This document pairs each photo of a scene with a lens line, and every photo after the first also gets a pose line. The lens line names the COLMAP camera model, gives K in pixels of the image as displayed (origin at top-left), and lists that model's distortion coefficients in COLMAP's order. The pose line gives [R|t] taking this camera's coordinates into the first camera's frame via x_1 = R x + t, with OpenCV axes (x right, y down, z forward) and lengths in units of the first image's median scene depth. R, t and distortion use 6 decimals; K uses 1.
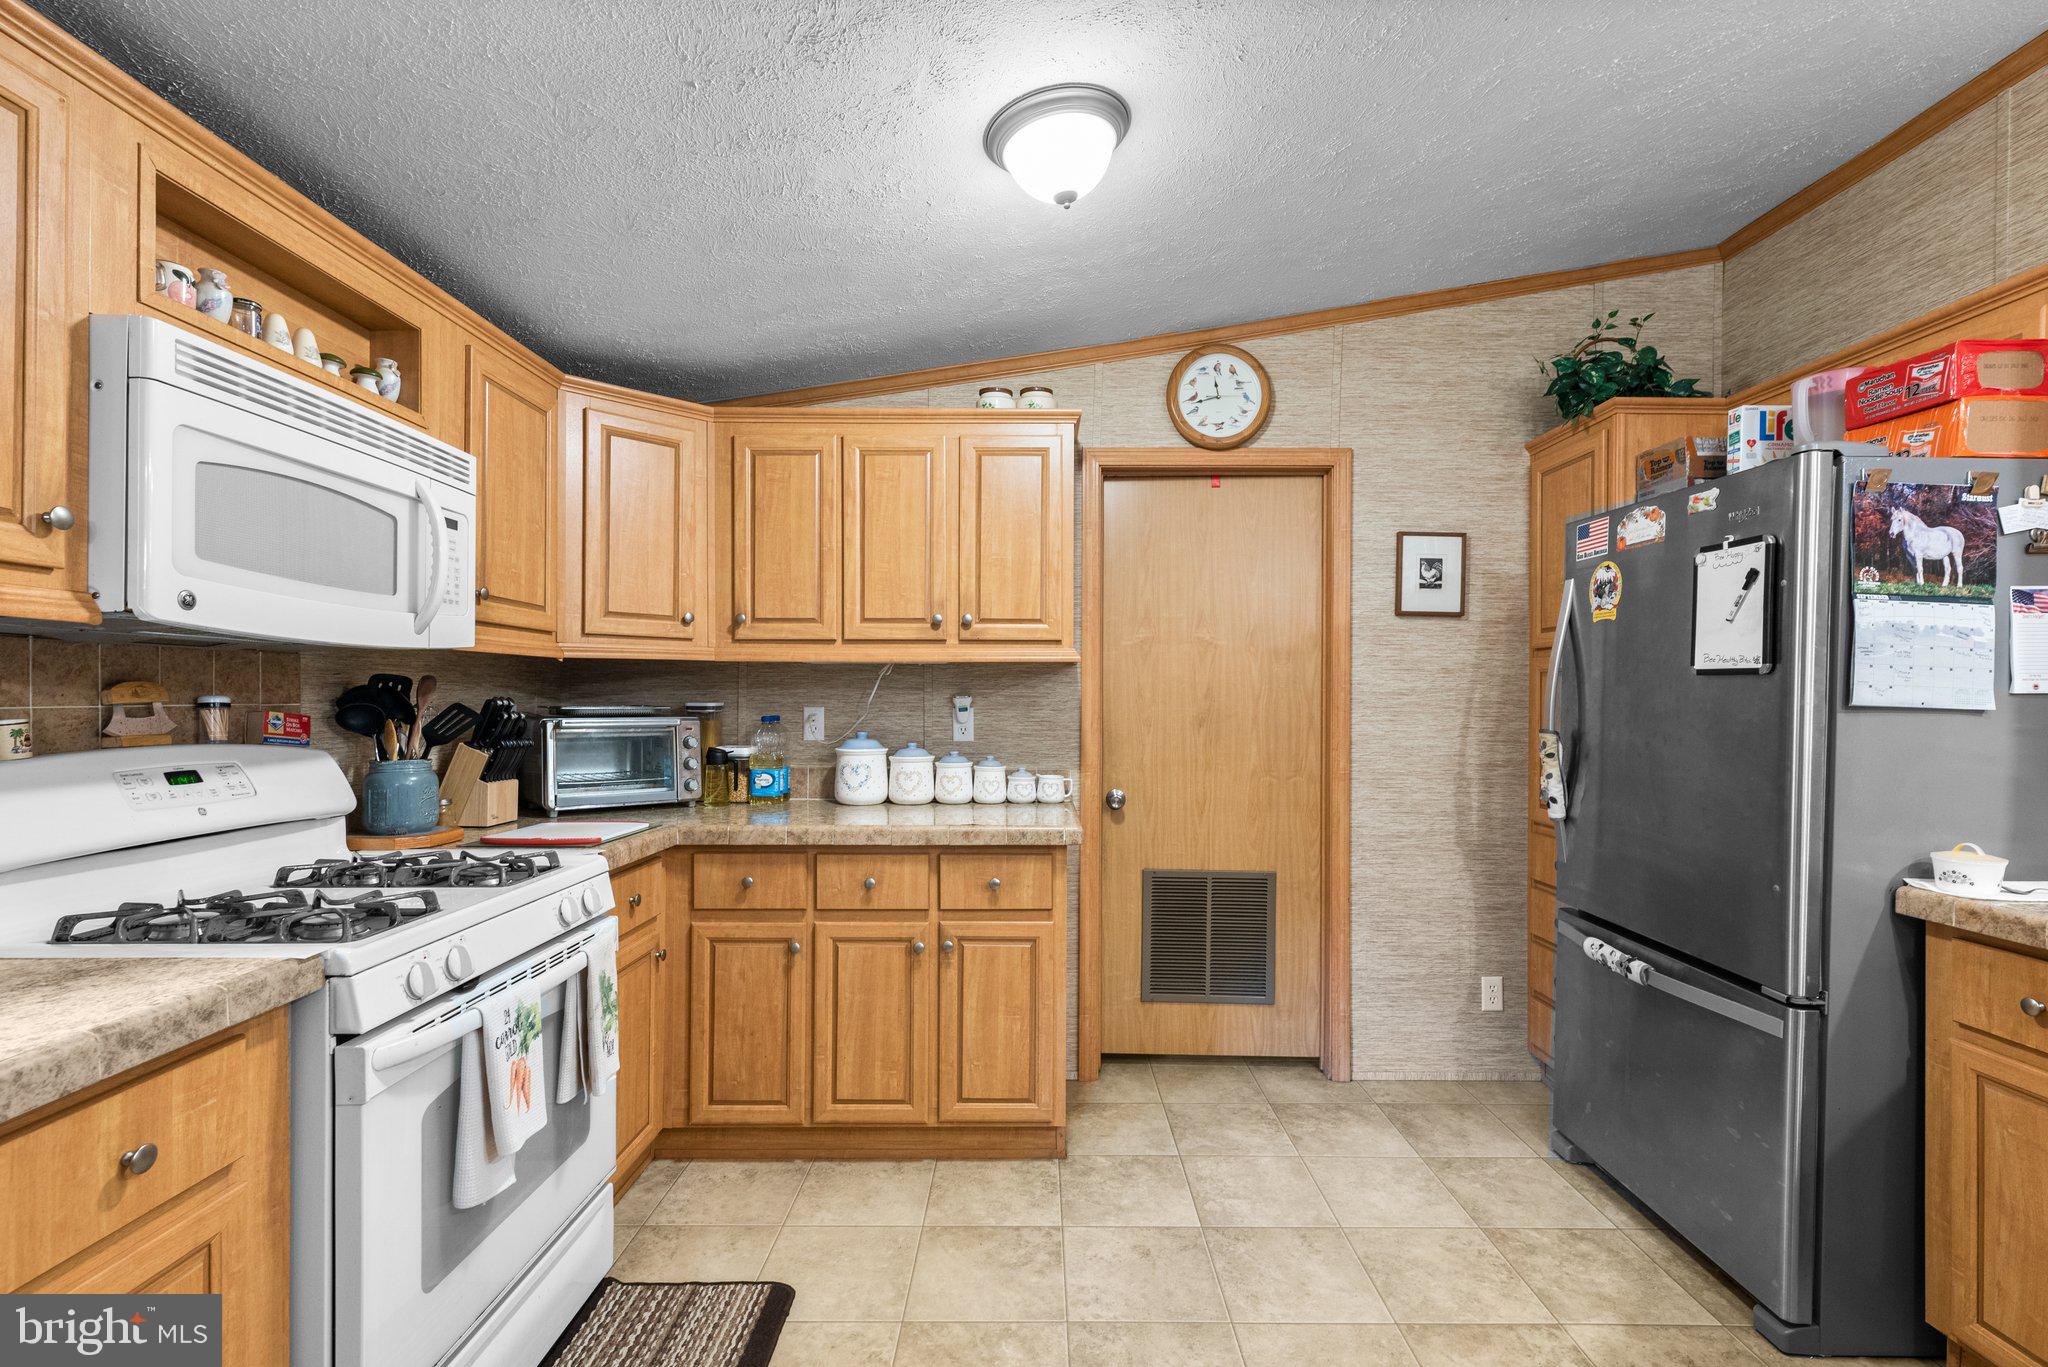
lens RADIAL K [[932.5, 0, 1039.6], [0, 932.5, 696.6], [0, 0, 1]] dist [0.002599, -0.000074]
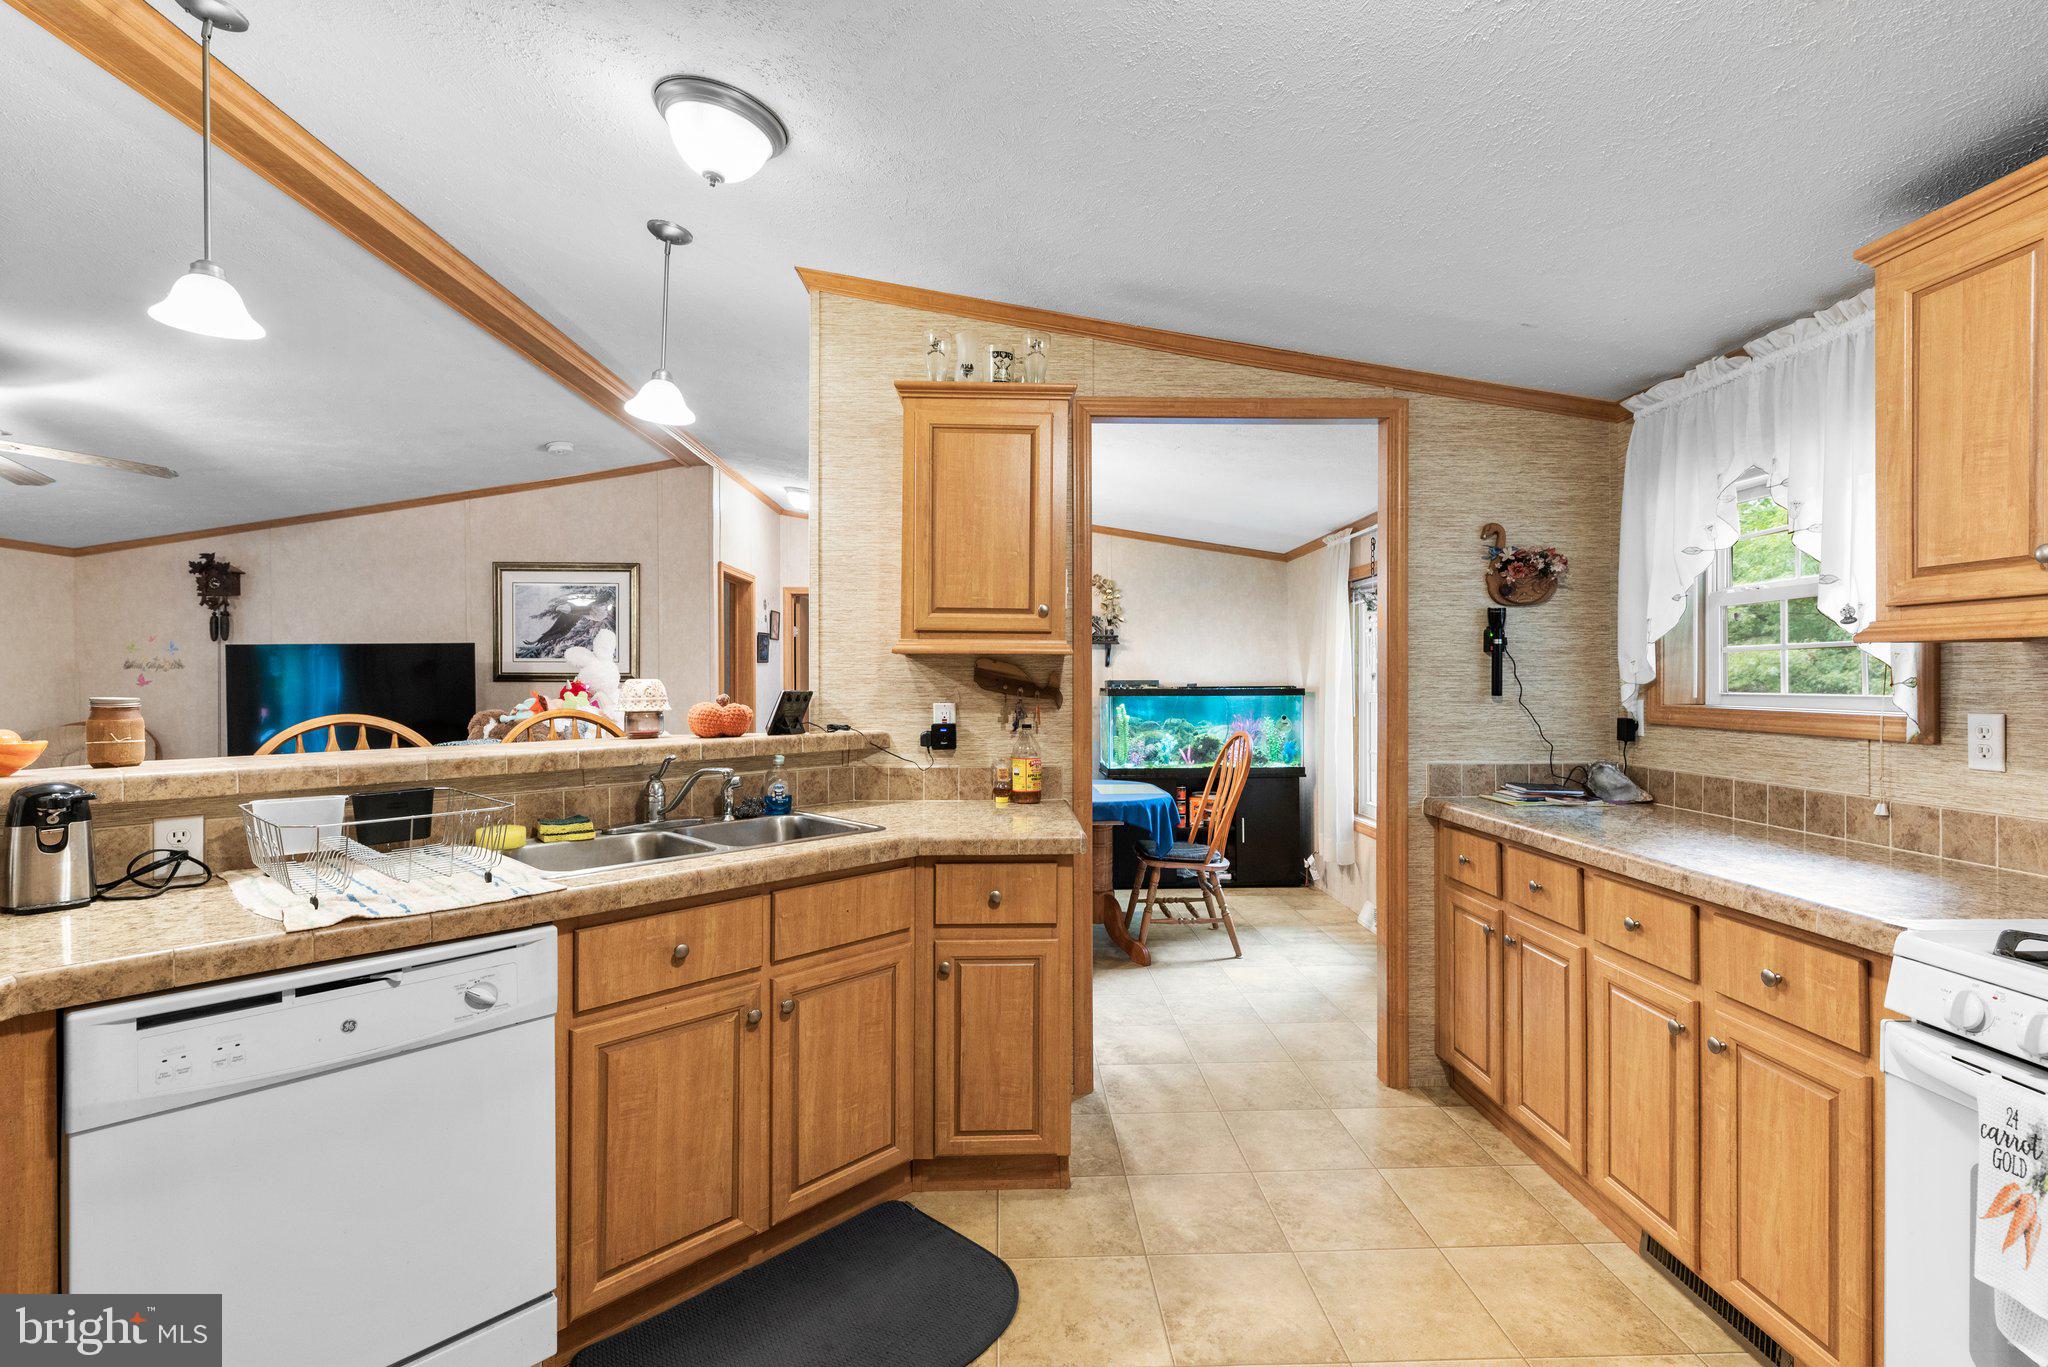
lens RADIAL K [[916.3, 0, 1039.5], [0, 916.3, 679.7], [0, 0, 1]] dist [0.001462, -0.000485]
pose [[-0.999532, -0.005940, -0.030001, 0.189000], [-0.005880, 0.999981, -0.002081, -0.008522], [0.030013, -0.001904, -0.999548, 1.295742]]
